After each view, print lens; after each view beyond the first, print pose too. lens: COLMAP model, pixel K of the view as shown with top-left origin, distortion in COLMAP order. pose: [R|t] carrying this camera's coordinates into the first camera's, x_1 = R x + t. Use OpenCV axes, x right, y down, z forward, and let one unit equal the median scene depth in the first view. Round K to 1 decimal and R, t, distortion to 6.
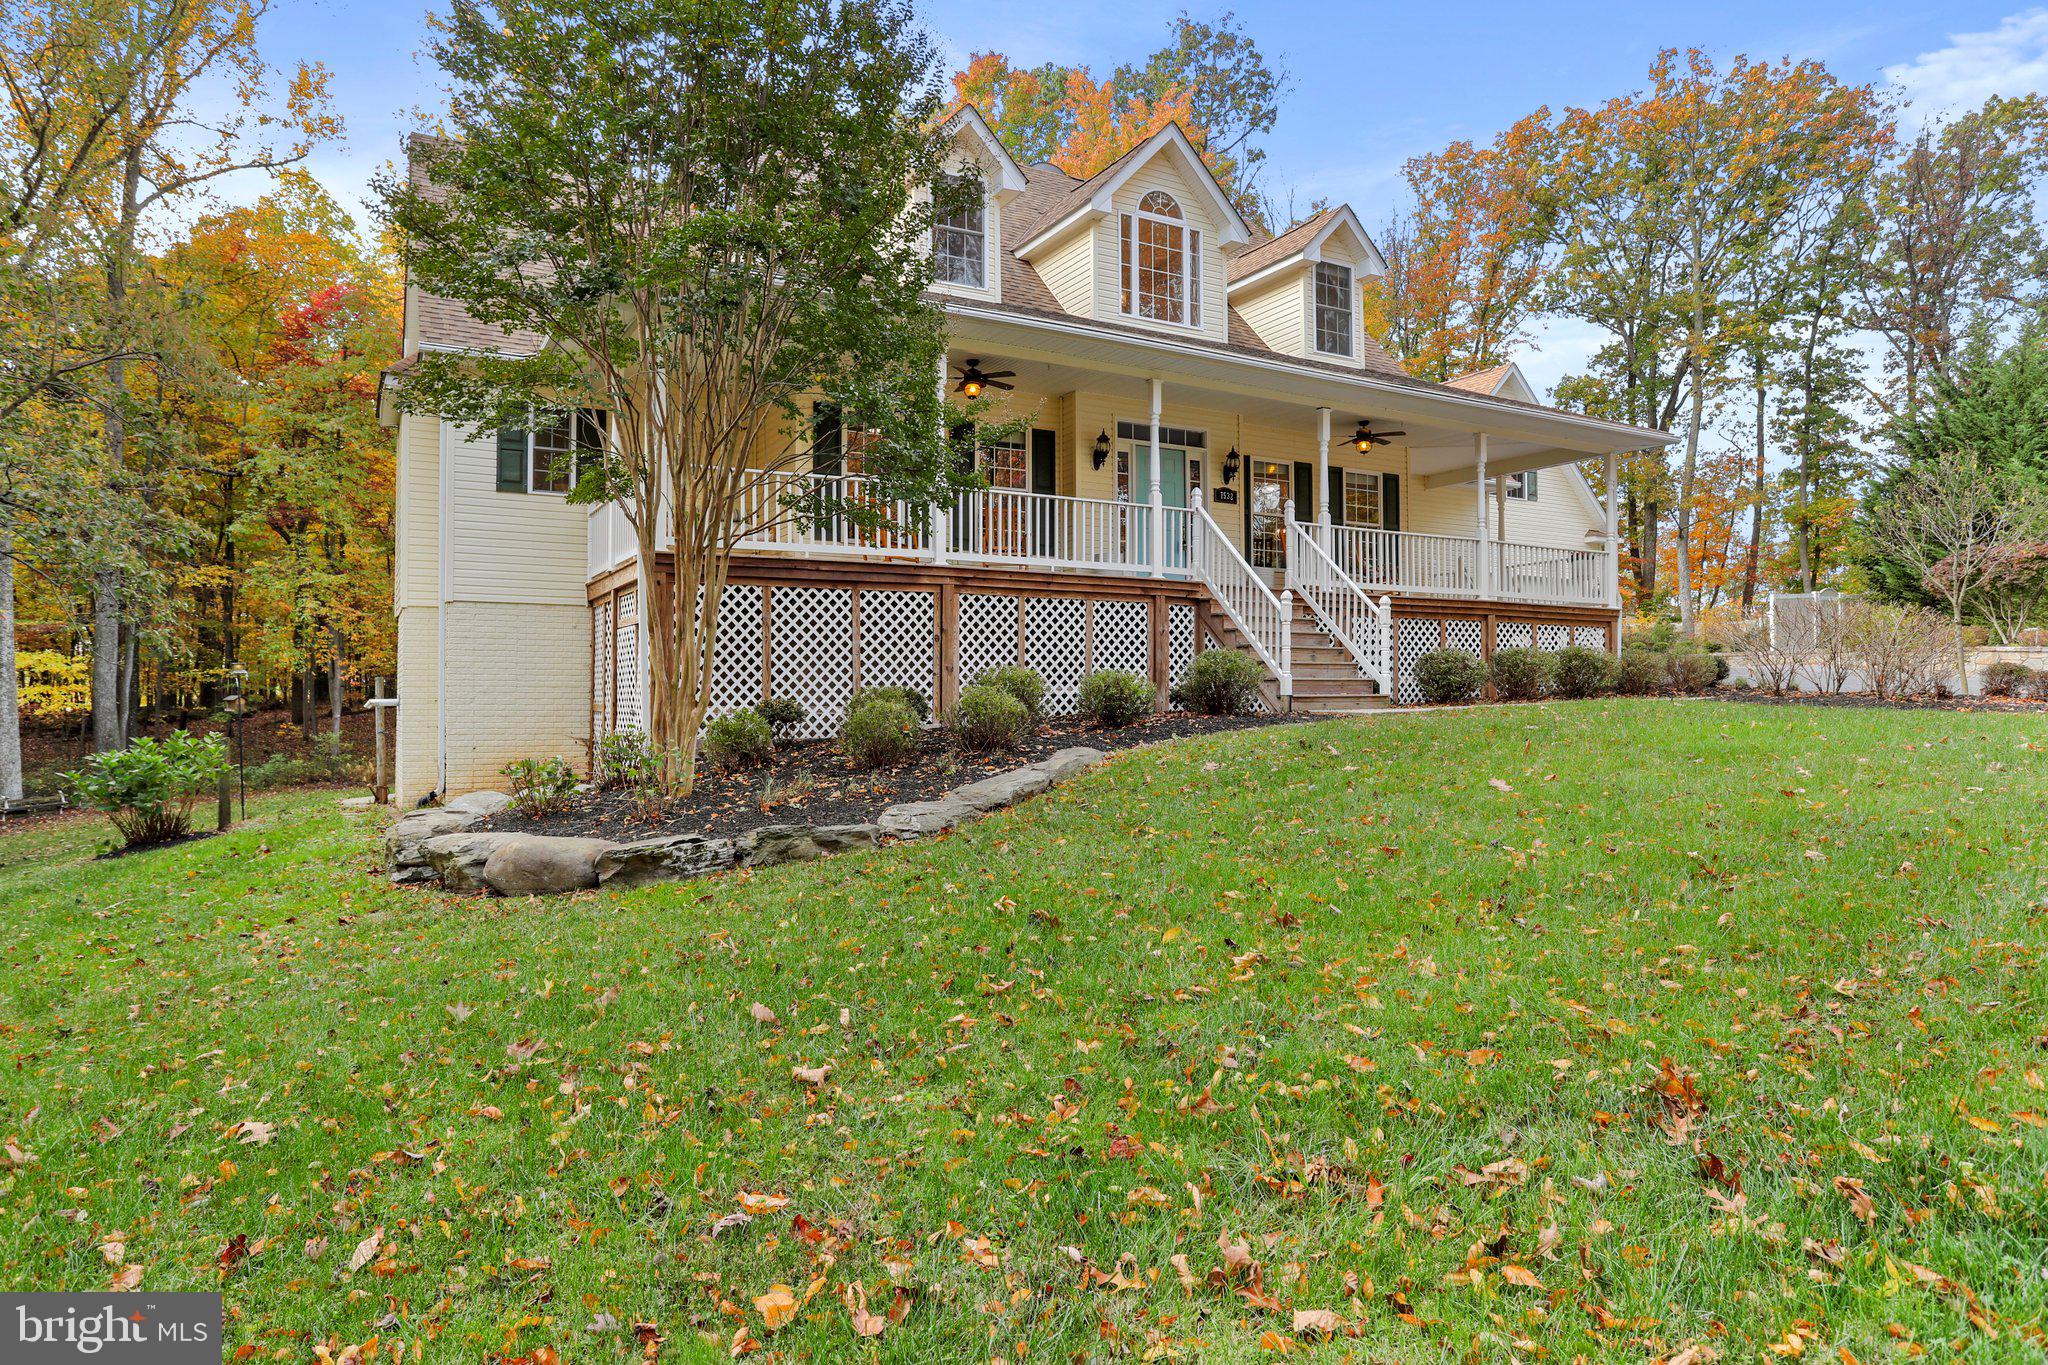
lens RADIAL K [[1246.3, 0, 1018.9], [0, 1246.3, 689.0], [0, 0, 1]] dist [-0.008341, -0.001285]
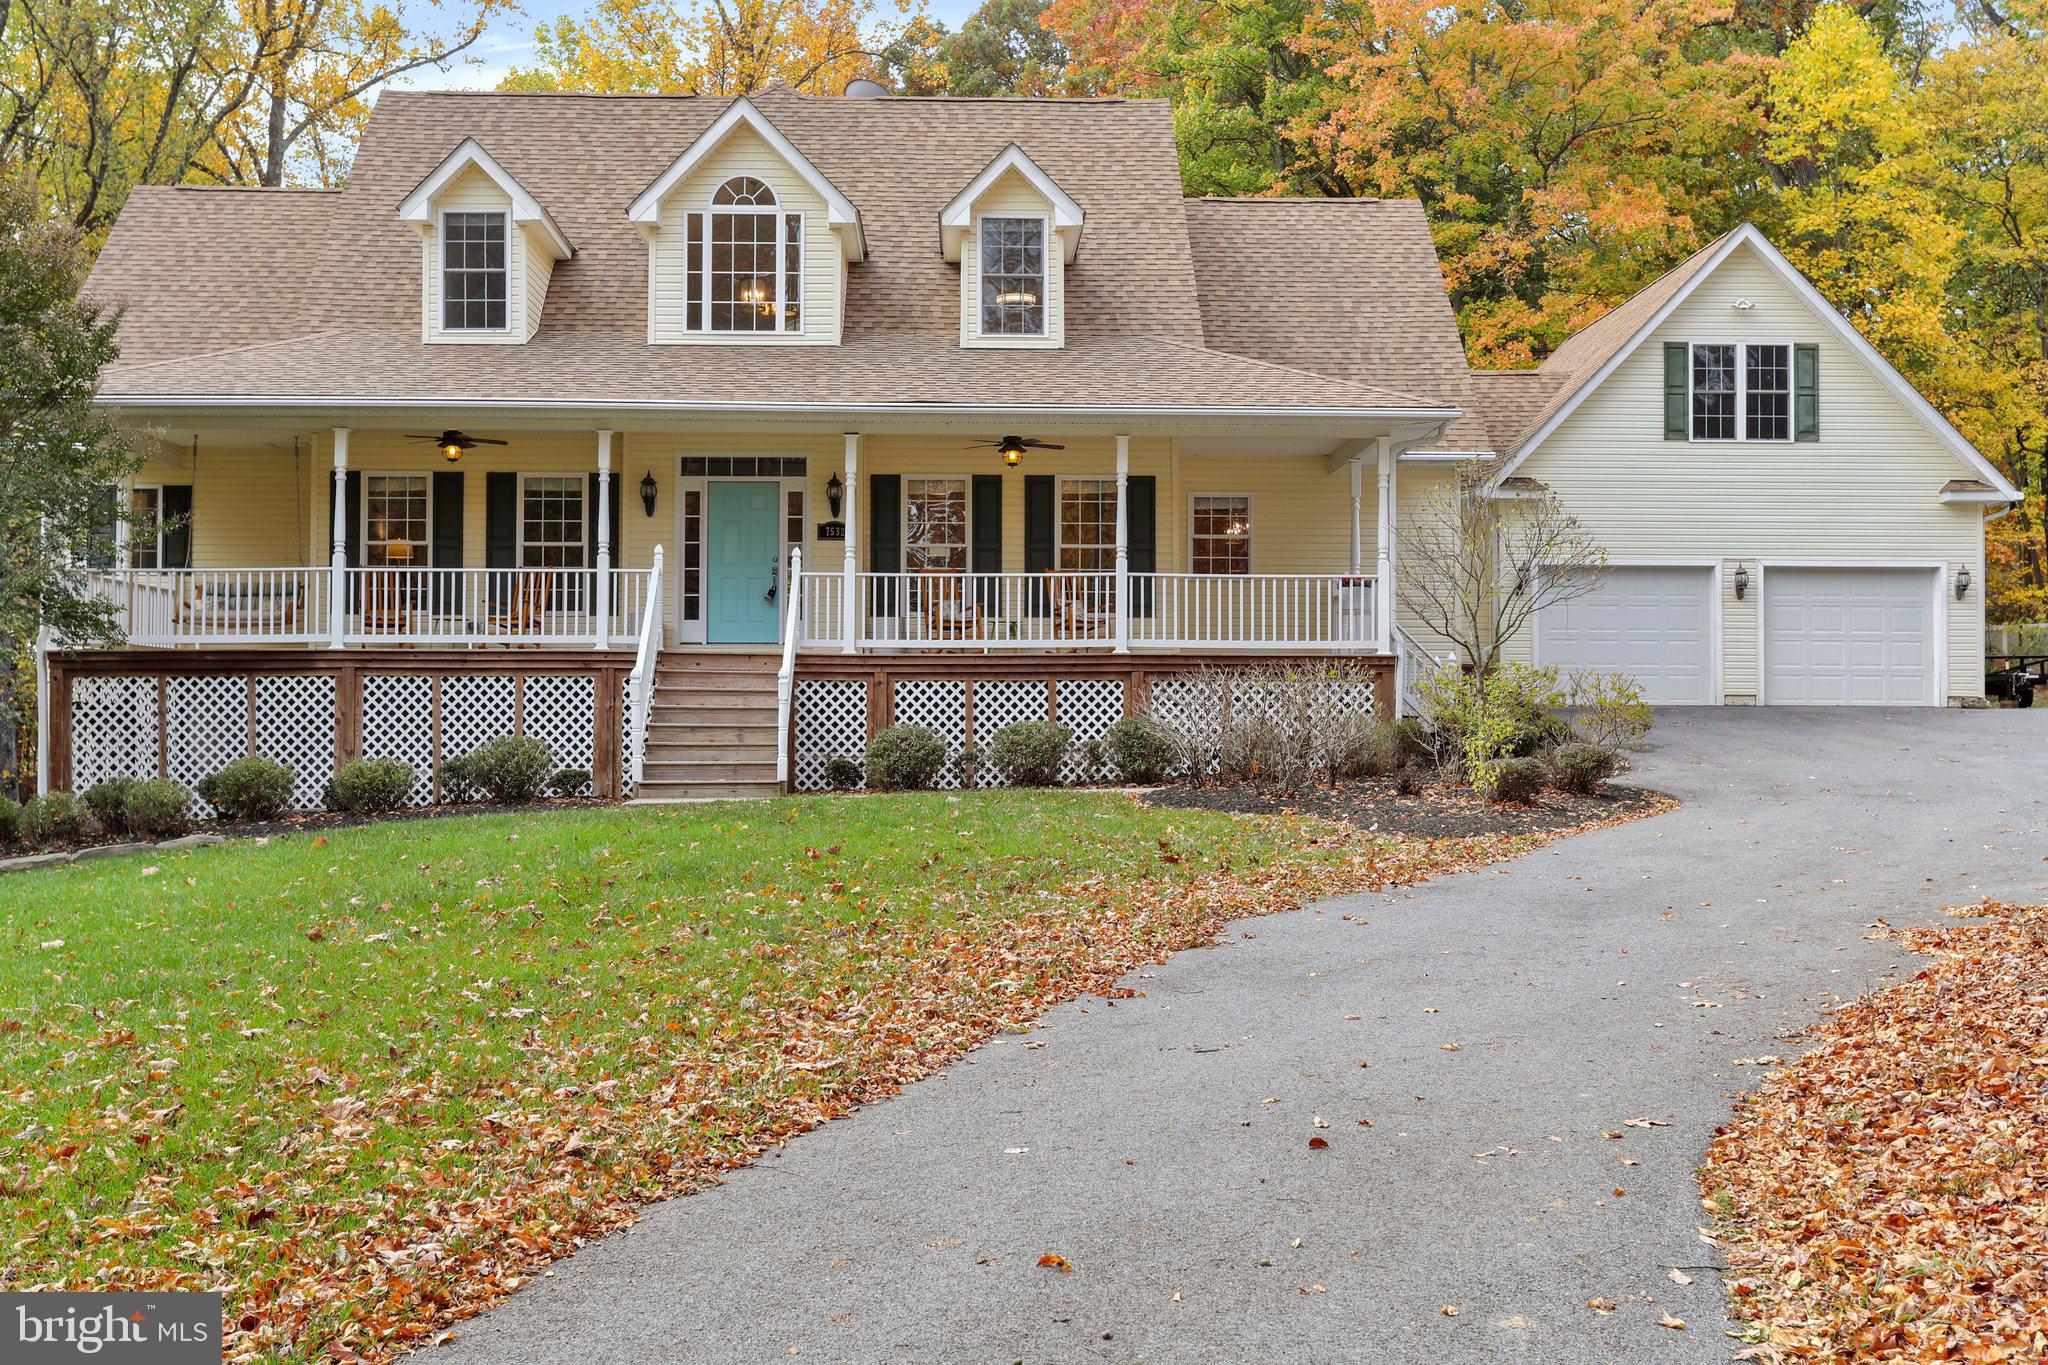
lens RADIAL K [[2424.1, 0, 1028.1], [0, 2424.1, 686.9], [0, 0, 1]] dist [-0.007944, 0.000000]
pose [[0.879855, -0.009194, -0.475152, 1.250430], [0.003730, 0.999916, -0.012442, -0.039415], [0.475227, 0.009174, 0.879816, -0.413120]]
